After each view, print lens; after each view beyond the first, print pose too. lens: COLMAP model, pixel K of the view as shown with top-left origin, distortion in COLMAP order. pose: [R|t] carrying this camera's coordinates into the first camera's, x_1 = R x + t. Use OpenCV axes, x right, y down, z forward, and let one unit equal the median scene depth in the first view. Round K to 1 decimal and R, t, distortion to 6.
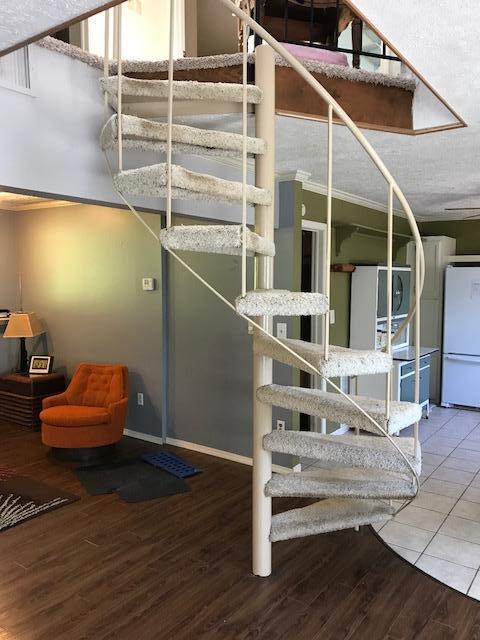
lens RADIAL K [[530.9, 0, 248.5], [0, 530.9, 323.1], [0, 0, 1]] dist [0.040810, -0.043810]
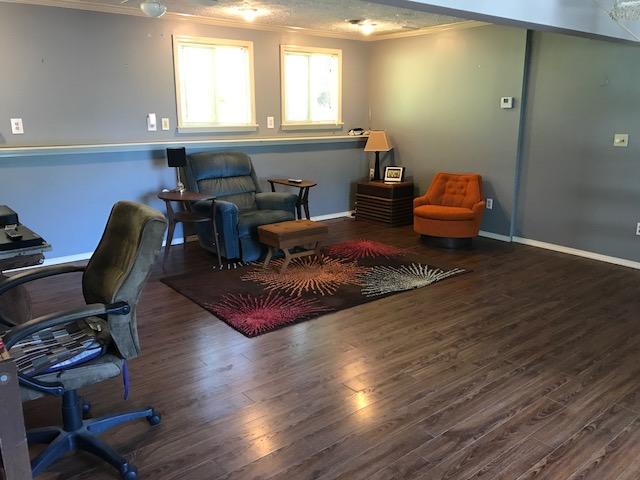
lens RADIAL K [[530.9, 0, 320.5], [0, 530.9, 237.9], [0, 0, 1]] dist [0.040810, -0.043810]
pose [[0.963428, 0.058772, -0.261443, -0.259481], [-0.019131, 0.988248, 0.151655, 0.047506], [0.267284, -0.141107, 0.953230, -0.242349]]
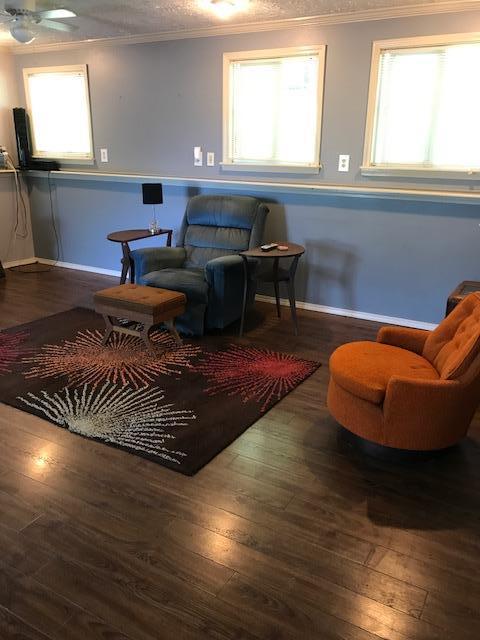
lens RADIAL K [[530.9, 0, 248.5], [0, 530.9, 317.9], [0, 0, 1]] dist [0.040810, -0.043810]
pose [[0.087545, 0.302811, -0.949021, 0.179316], [-0.102907, 0.950331, 0.293736, -0.031065], [0.990831, 0.071945, 0.114358, 0.753637]]
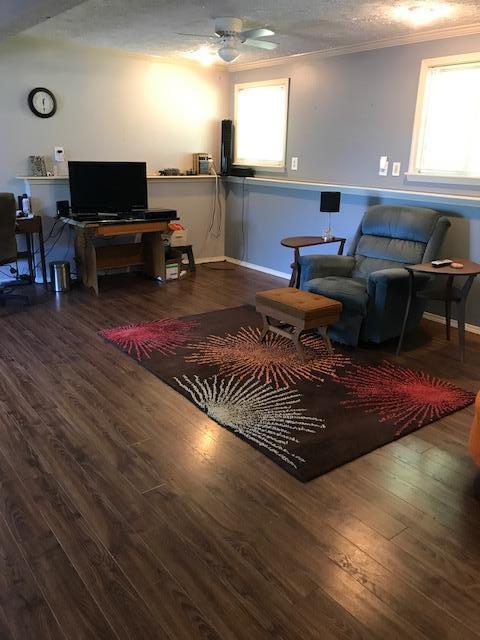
lens RADIAL K [[530.9, 0, 239.9], [0, 530.9, 313.7], [0, 0, 1]] dist [0.040810, -0.043810]
pose [[-0.300462, 0.268066, -0.915349, 0.178869], [-0.110895, 0.943366, 0.312672, -0.036944], [0.947325, 0.195453, -0.253718, 0.805429]]
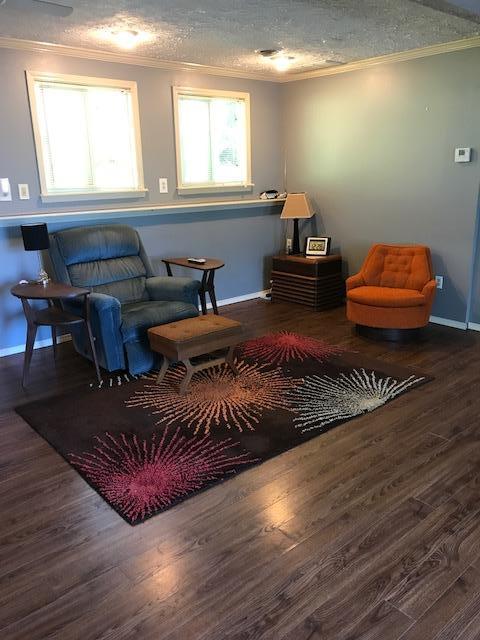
lens RADIAL K [[530.9, 0, 243.1], [0, 530.9, 318.3], [0, 0, 1]] dist [0.040810, -0.043810]
pose [[0.973138, 0.040523, -0.226630, -0.336787], [0.003188, 0.981921, 0.189262, 0.025777], [0.230202, -0.184901, 0.955415, -0.000465]]
